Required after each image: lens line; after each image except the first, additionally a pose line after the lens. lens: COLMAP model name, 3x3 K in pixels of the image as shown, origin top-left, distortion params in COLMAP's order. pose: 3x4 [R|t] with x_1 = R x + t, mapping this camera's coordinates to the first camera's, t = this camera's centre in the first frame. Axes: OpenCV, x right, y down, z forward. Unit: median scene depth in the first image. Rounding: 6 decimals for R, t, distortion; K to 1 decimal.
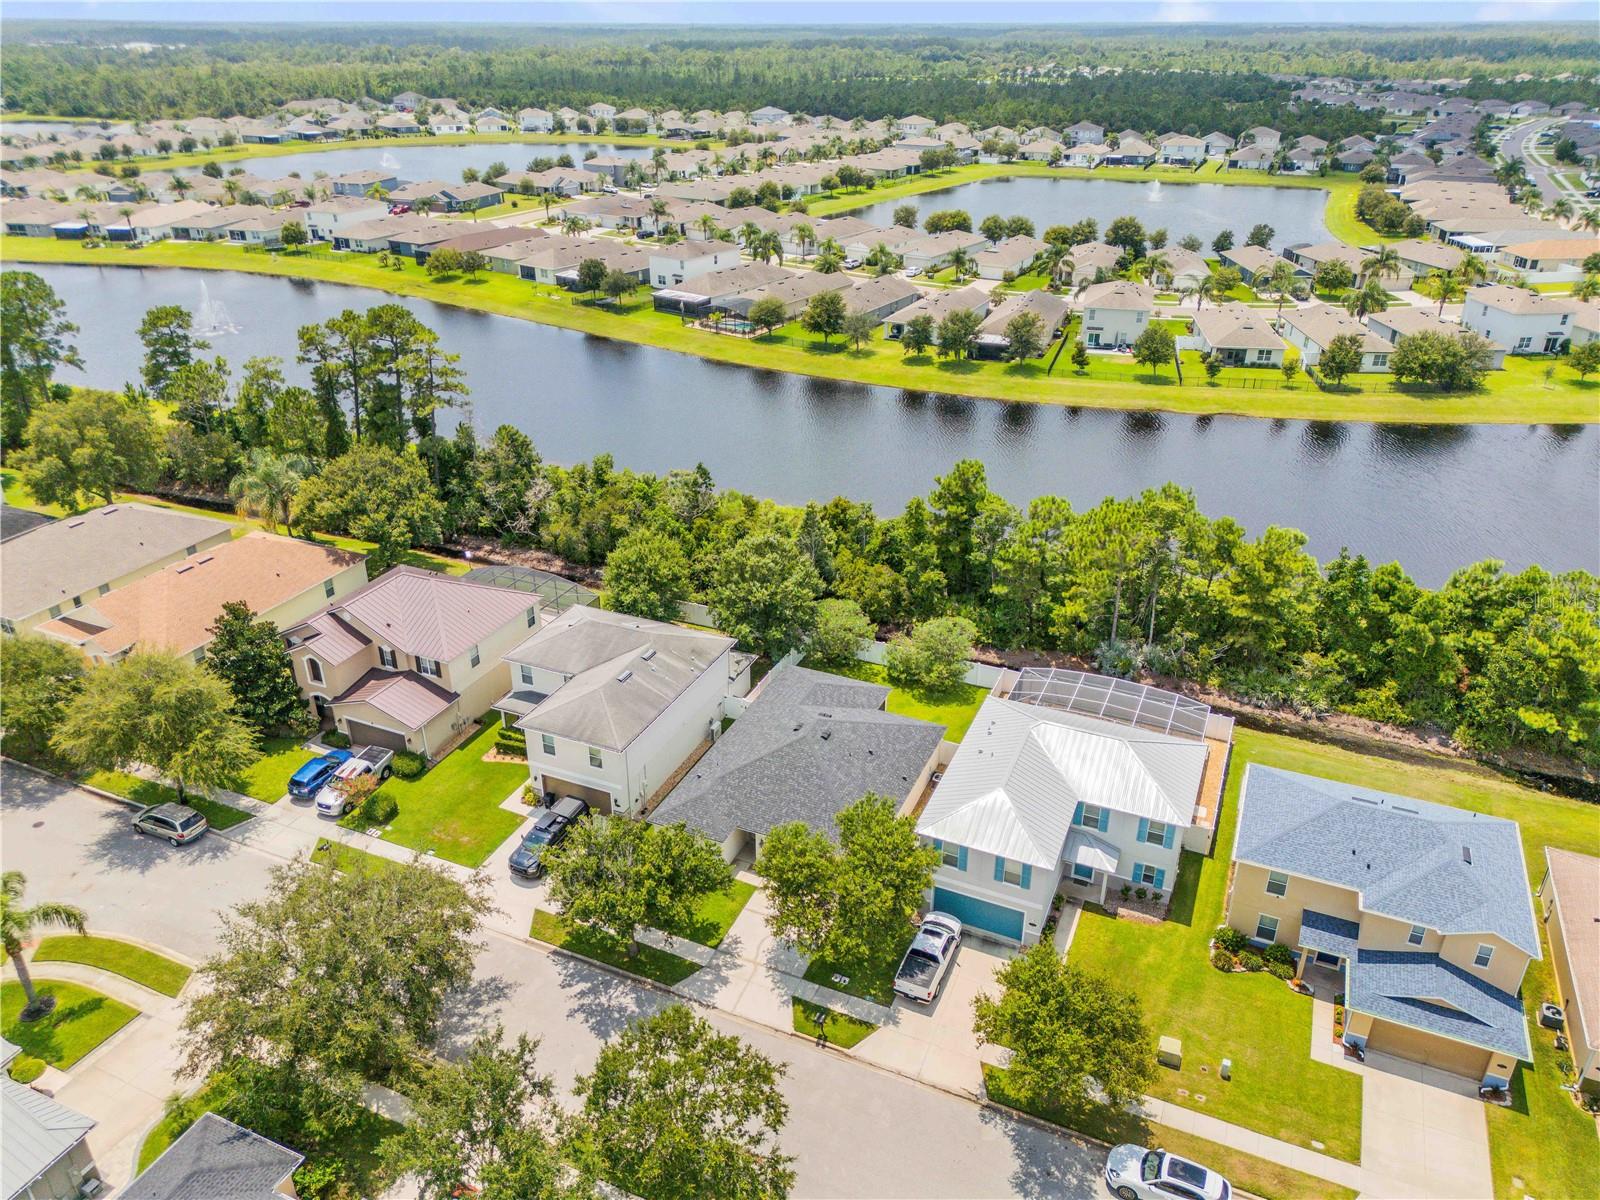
lens RADIAL K [[1120.6, 0, 796.2], [0, 1120.6, 602.0], [0, 0, 1]] dist [0.077354, -0.085988]
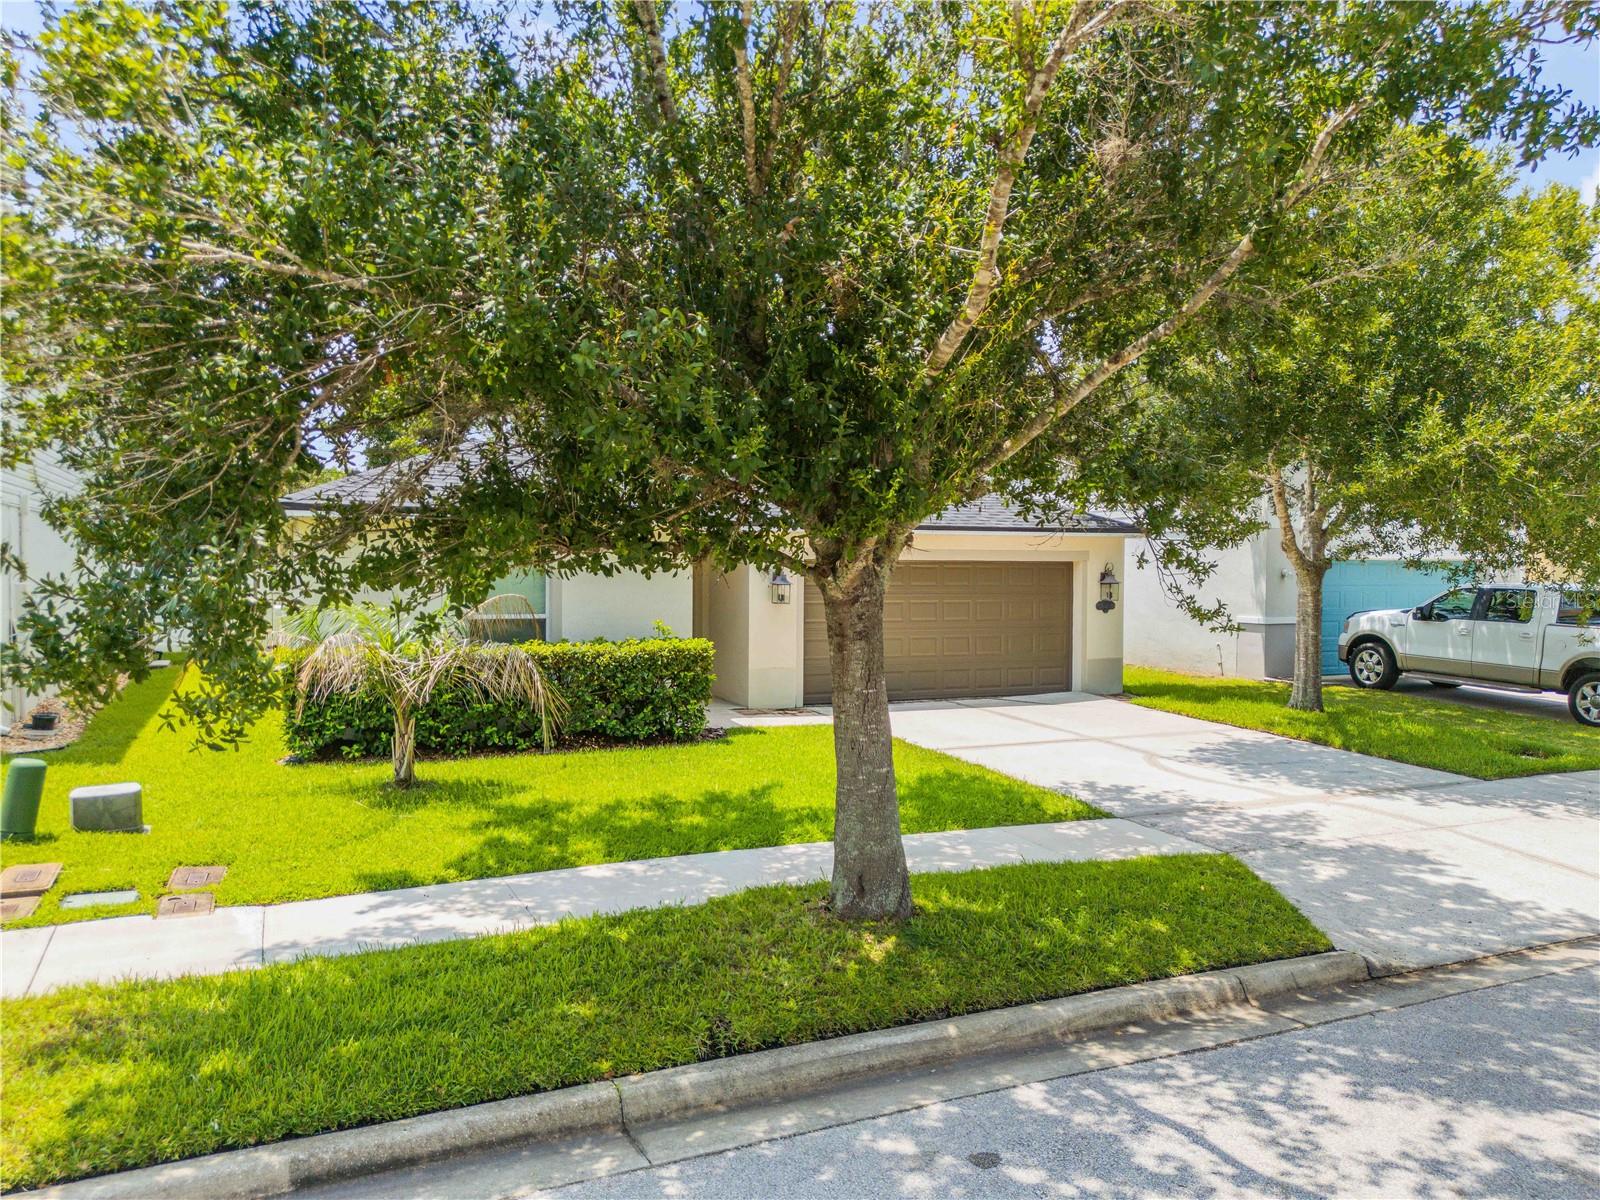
lens RADIAL K [[1148.0, 0, 800.0], [0, 1148.0, 600.0], [0, 0, 1]] dist [0.097659, -0.098366]
pose [[0.659267, -0.021597, 0.751599, -0.177324], [0.339324, 0.900558, -0.271761, 0.235103], [-0.670989, 0.434199, 0.601037, 0.692818]]
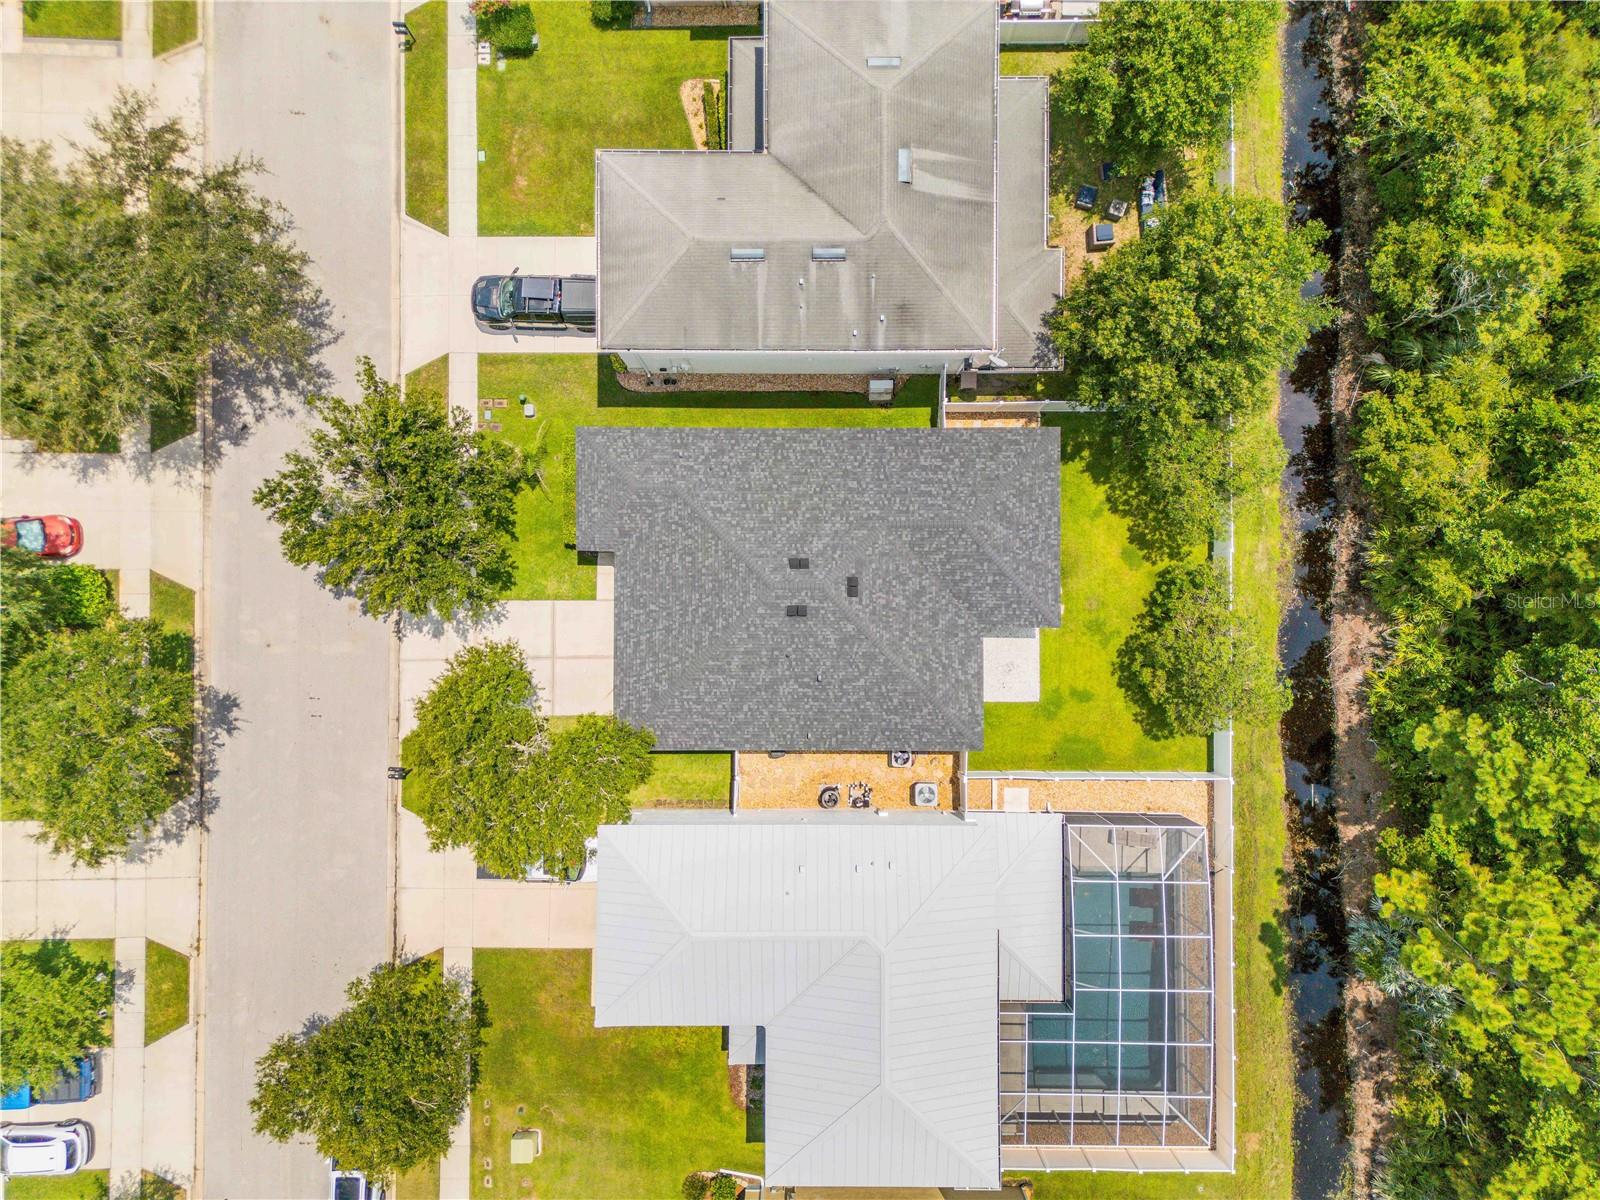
lens RADIAL K [[1120.6, 0, 796.2], [0, 1120.6, 602.0], [0, 0, 1]] dist [0.077354, -0.085988]
pose [[0.404619, 0.914327, -0.017023, 0.027576], [-0.420544, 0.202569, 0.884369, -0.381135], [0.812051, -0.350673, 0.466478, 0.613694]]
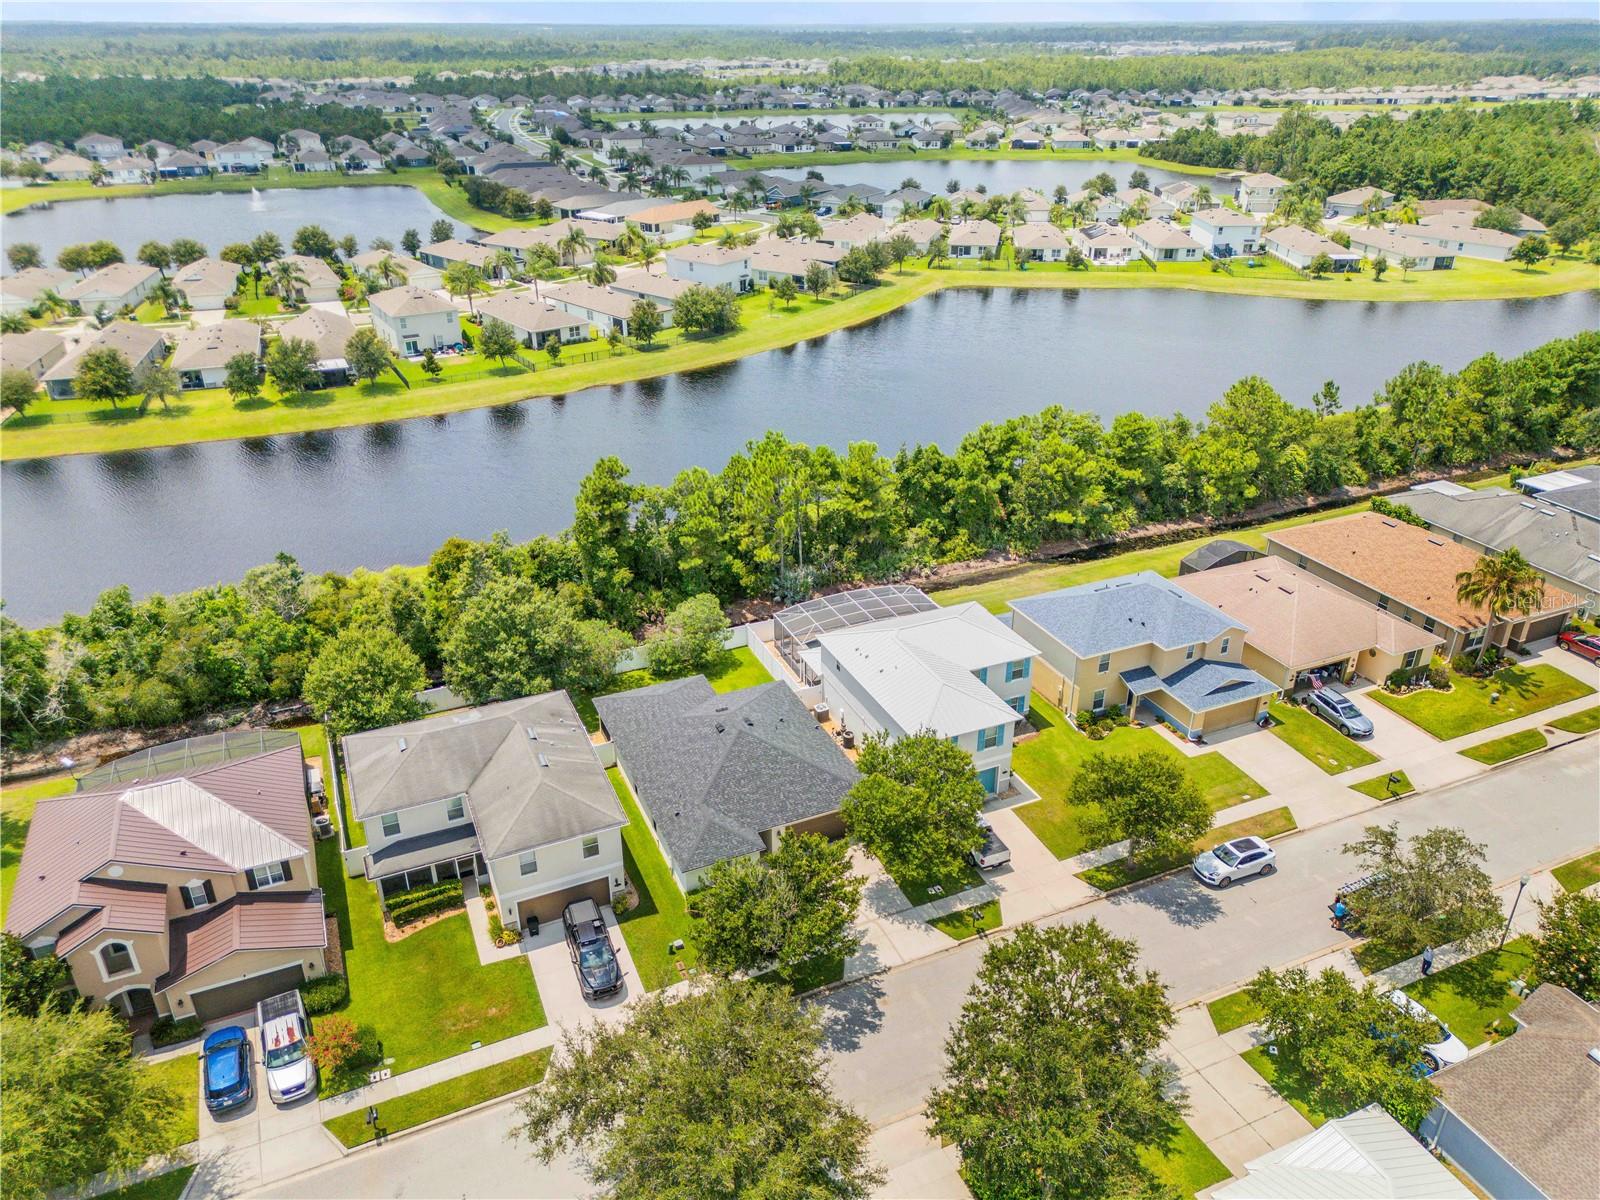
lens RADIAL K [[1120.6, 0, 796.2], [0, 1120.6, 602.0], [0, 0, 1]] dist [0.077354, -0.085988]
pose [[0.673469, -0.337083, 0.657886, -0.507396], [0.337711, 0.931975, 0.131808, -0.091075], [-0.657564, 0.133407, 0.741494, 0.167599]]
